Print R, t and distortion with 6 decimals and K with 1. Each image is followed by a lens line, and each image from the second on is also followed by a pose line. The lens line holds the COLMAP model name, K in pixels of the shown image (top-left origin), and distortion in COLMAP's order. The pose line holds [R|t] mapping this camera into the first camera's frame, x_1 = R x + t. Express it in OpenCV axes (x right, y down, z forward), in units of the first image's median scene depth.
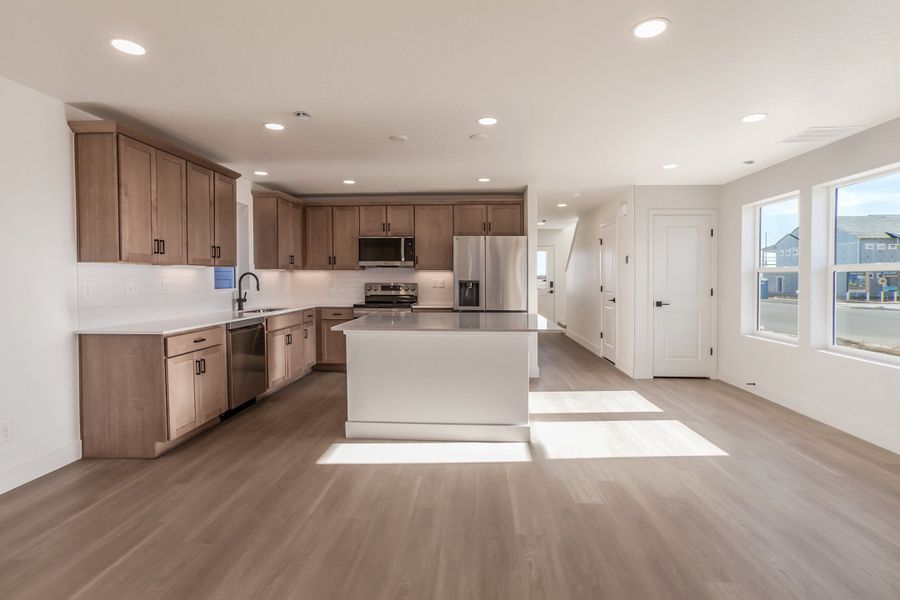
lens RADIAL K [[457.3, 0, 451.5], [0, 457.3, 291.1], [0, 0, 1]] dist [0.009490, 0.003310]
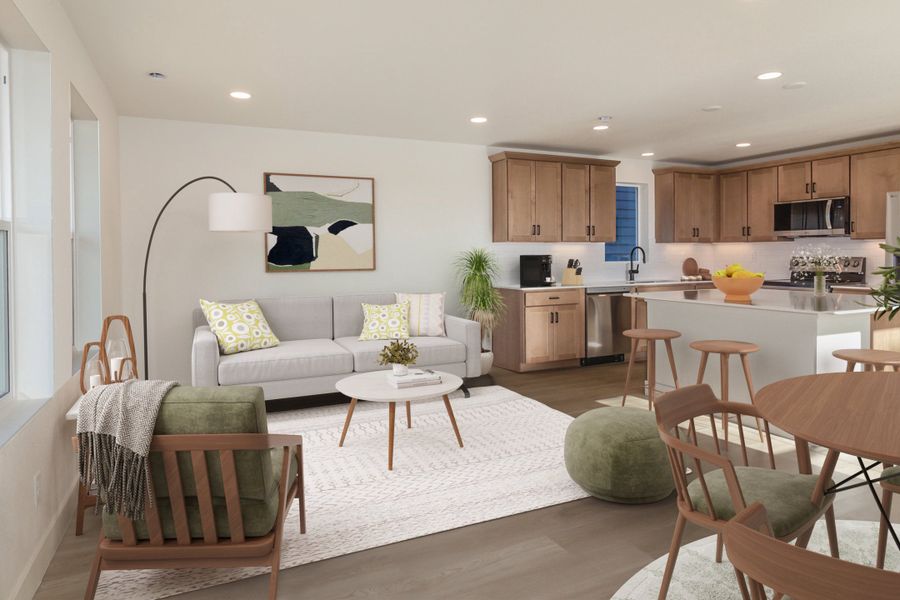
lens RADIAL K [[567.7, 0, 460.3], [0, 567.7, 264.5], [0, 0, 1]] dist [0.038950, 0.018767]
pose [[0.506592, 0.015282, -0.862050, 0.481073], [-0.020042, 0.999781, 0.005946, 0.002930], [0.861953, 0.014265, 0.506788, -0.056263]]
